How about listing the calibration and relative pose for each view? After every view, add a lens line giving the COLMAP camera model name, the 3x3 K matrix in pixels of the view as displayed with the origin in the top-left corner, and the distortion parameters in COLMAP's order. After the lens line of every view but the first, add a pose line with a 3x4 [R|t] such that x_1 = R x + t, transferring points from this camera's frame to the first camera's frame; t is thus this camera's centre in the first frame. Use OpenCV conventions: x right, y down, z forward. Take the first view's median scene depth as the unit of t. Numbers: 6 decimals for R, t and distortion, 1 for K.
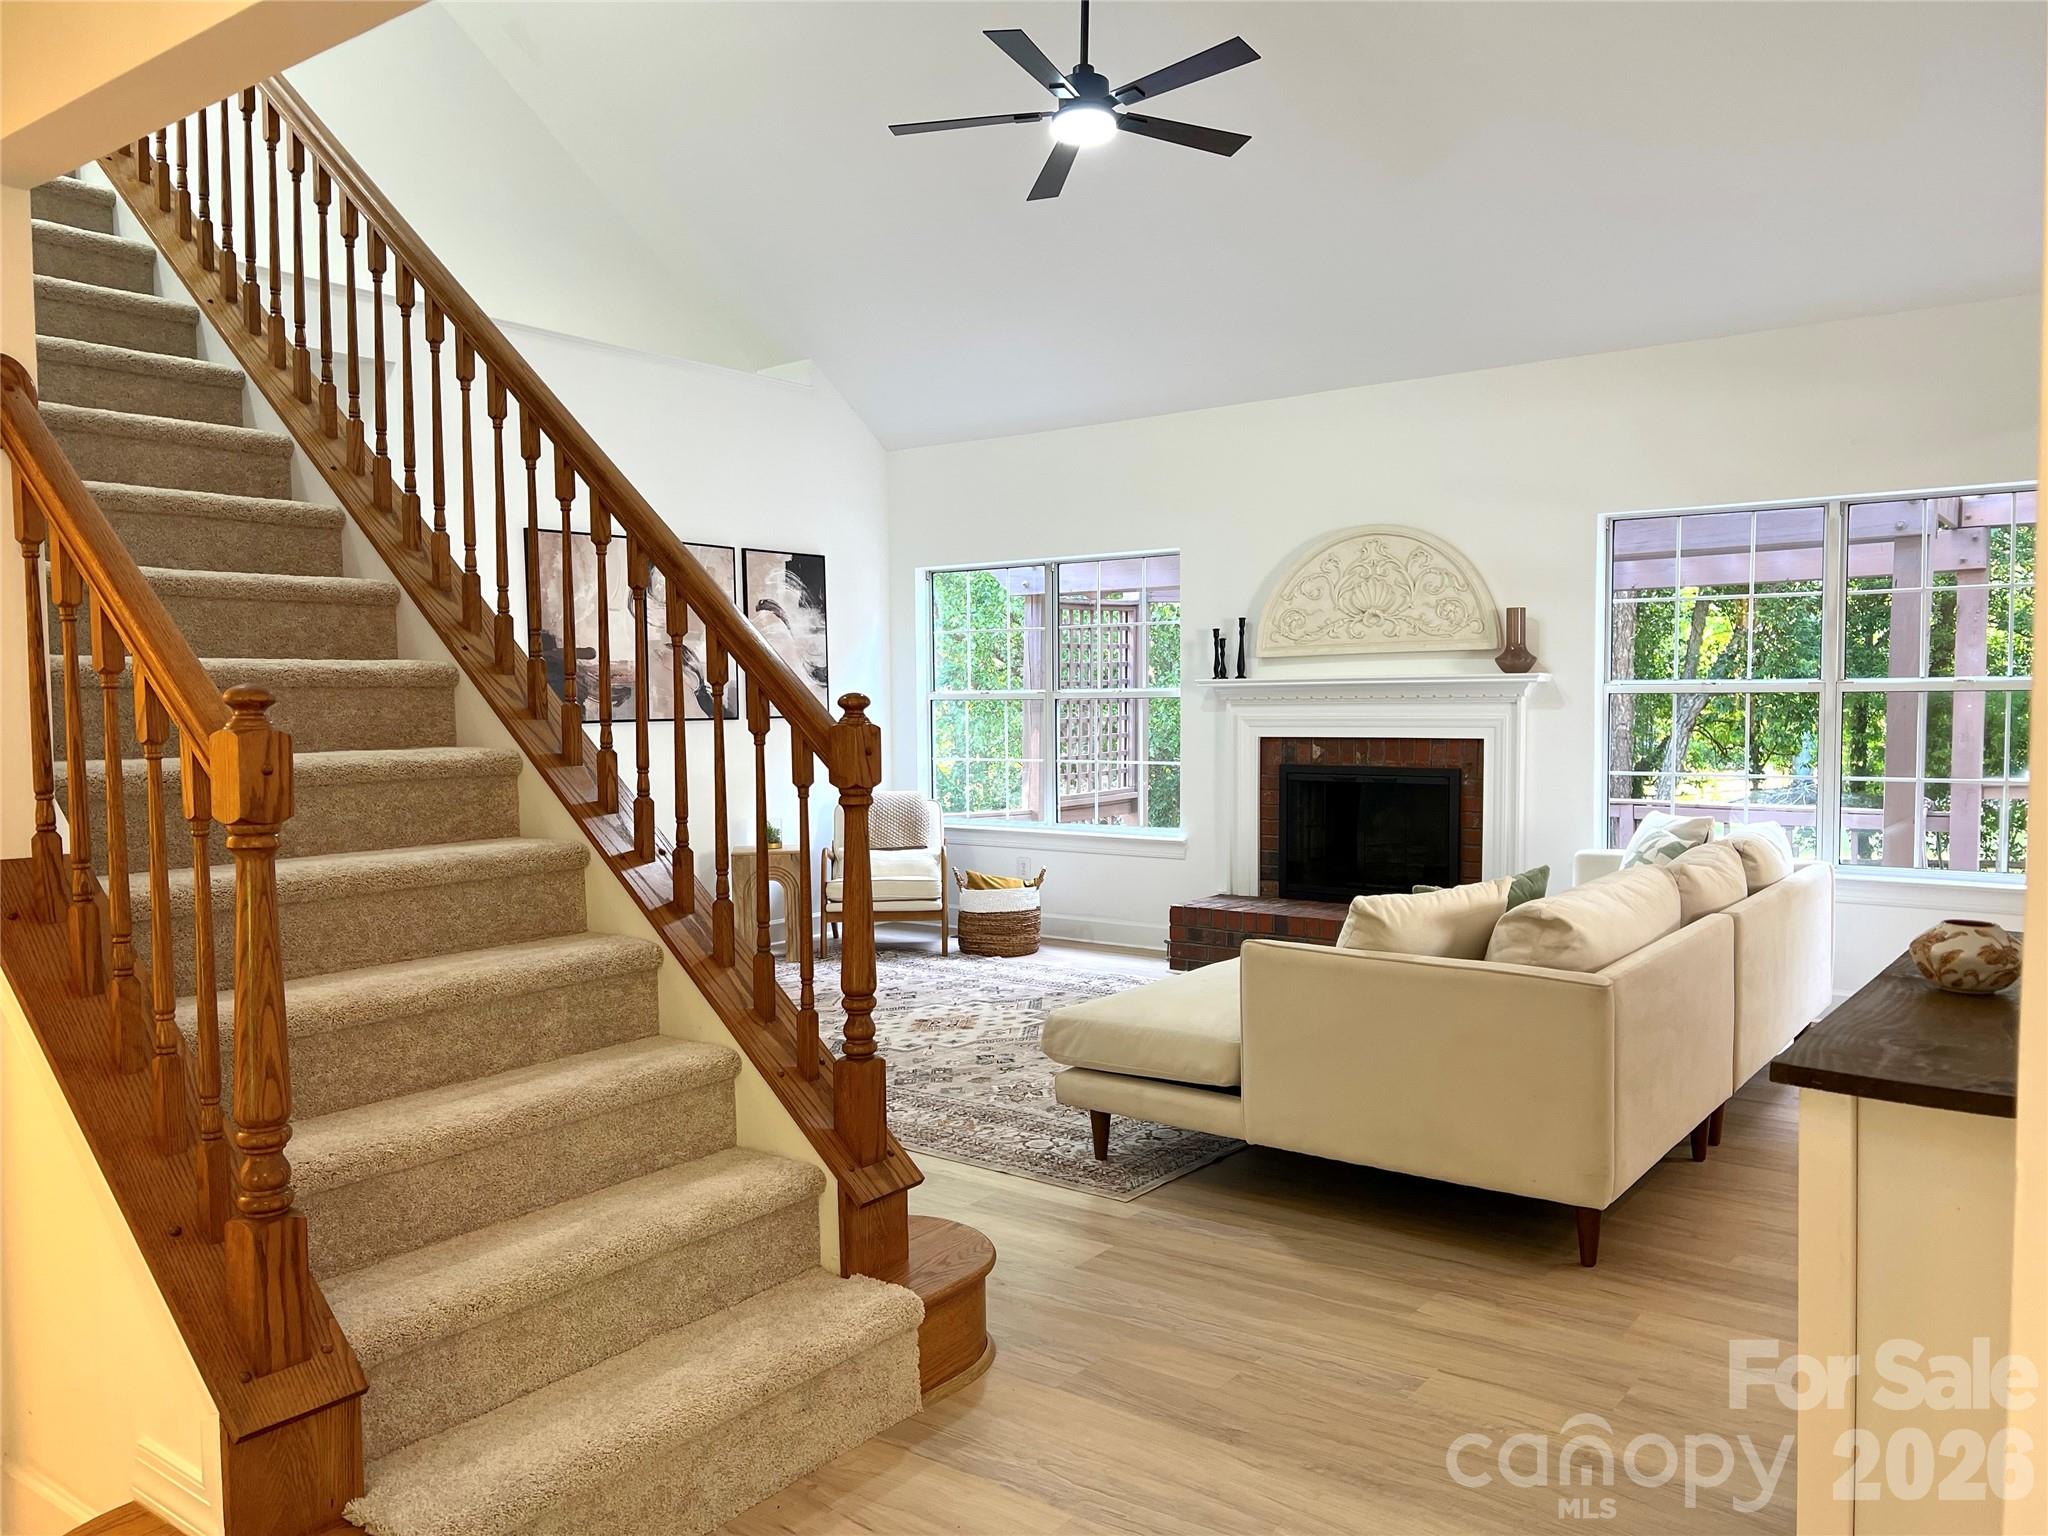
lens RADIAL K [[1534.7, 0, 1016.8], [0, 1534.7, 787.1], [0, 0, 1]] dist [0.048620, -0.050404]
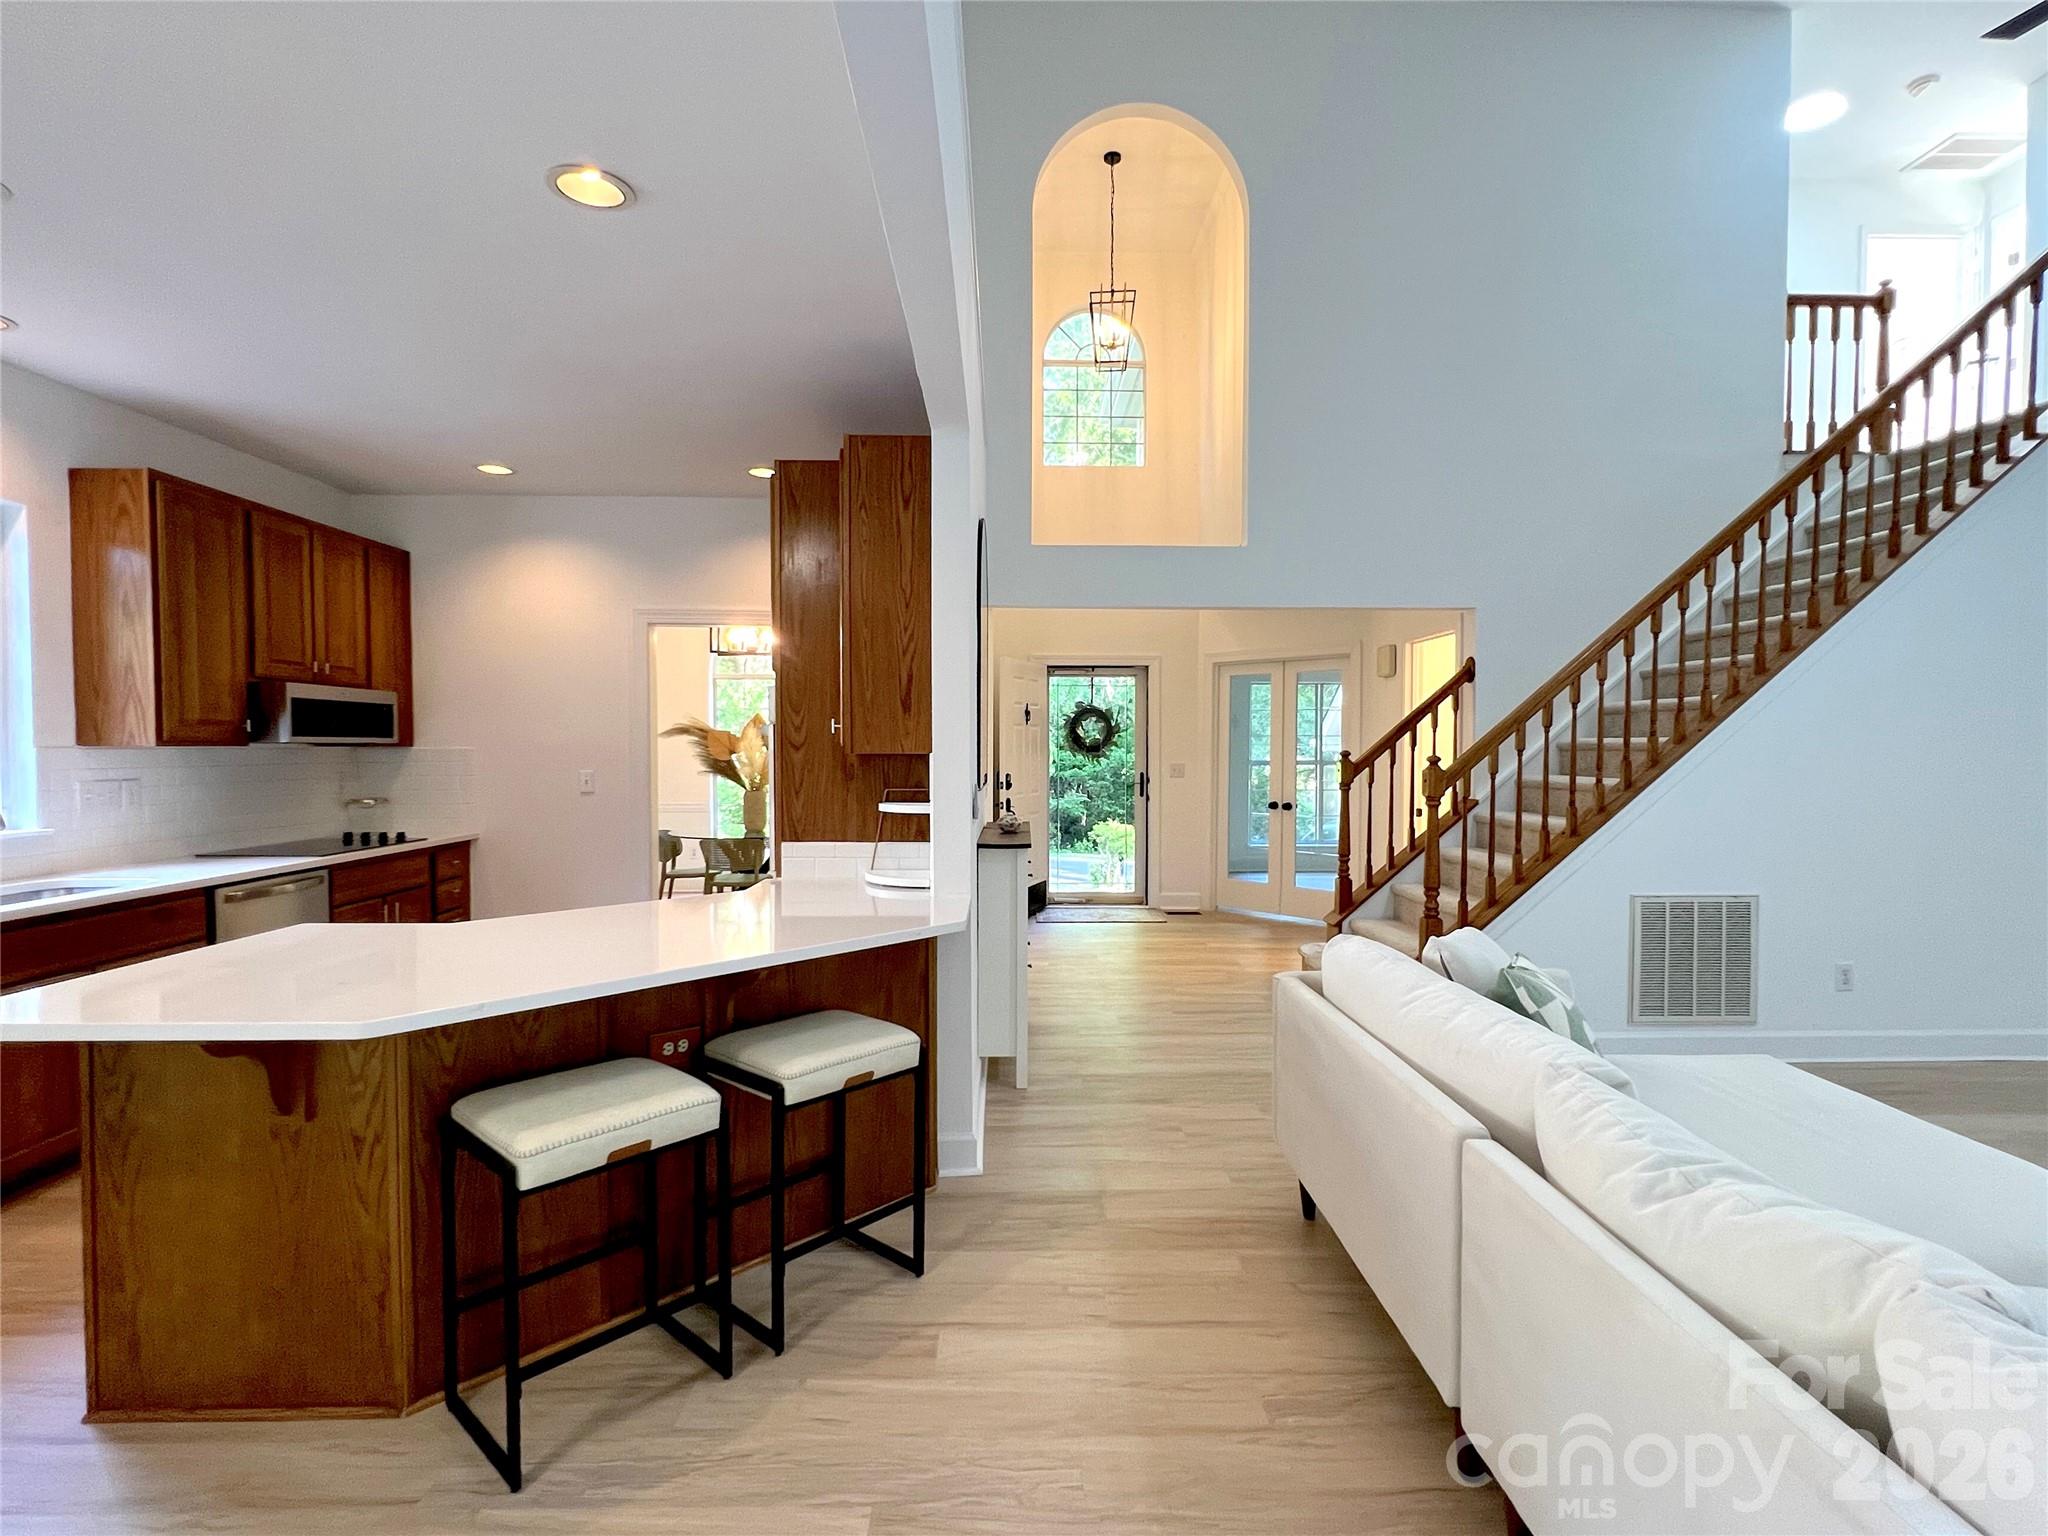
lens RADIAL K [[958.6, 0, 1030.8], [0, 958.6, 773.1], [0, 0, 1]] dist [-0.007355, 0.002899]
pose [[-0.788379, 0.026836, -0.614604, 0.522121], [-0.030684, 0.996089, 0.082852, -0.056466], [0.614424, 0.084177, -0.784473, 0.740772]]
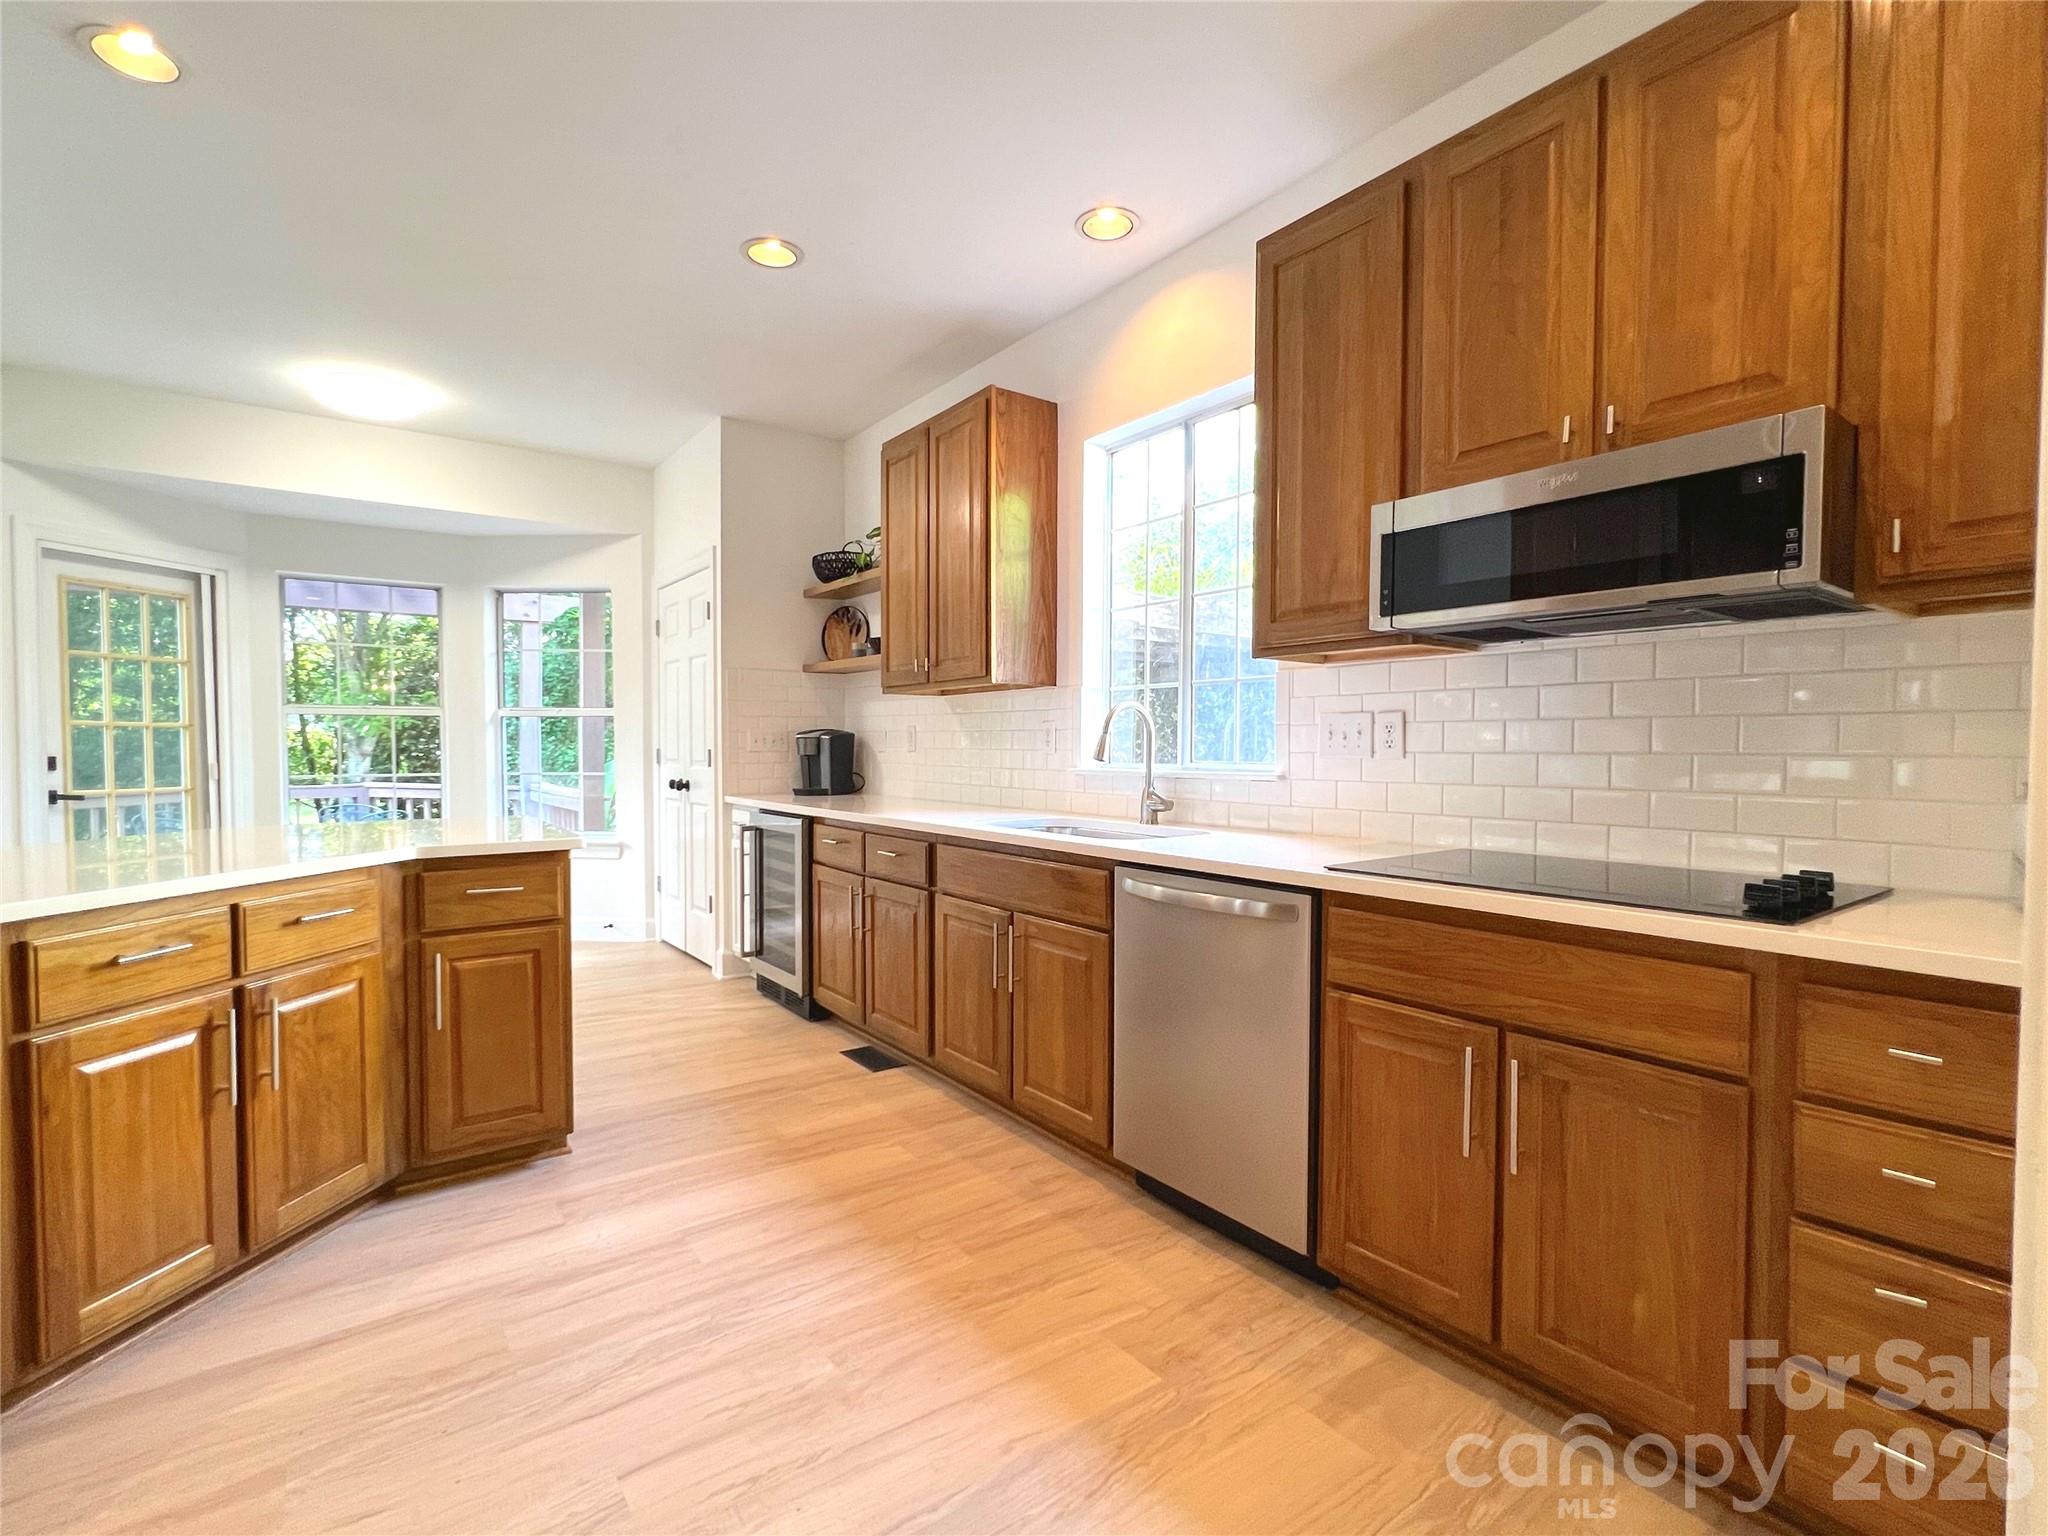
lens RADIAL K [[958.6, 0, 1018.4], [0, 958.6, 773.5], [0, 0, 1]] dist [-0.007355, 0.002899]
pose [[0.303371, -0.019069, 0.952682, 0.214657], [0.056639, 0.998393, 0.001948, 0.024123], [-0.951188, 0.053368, 0.303964, 0.008689]]
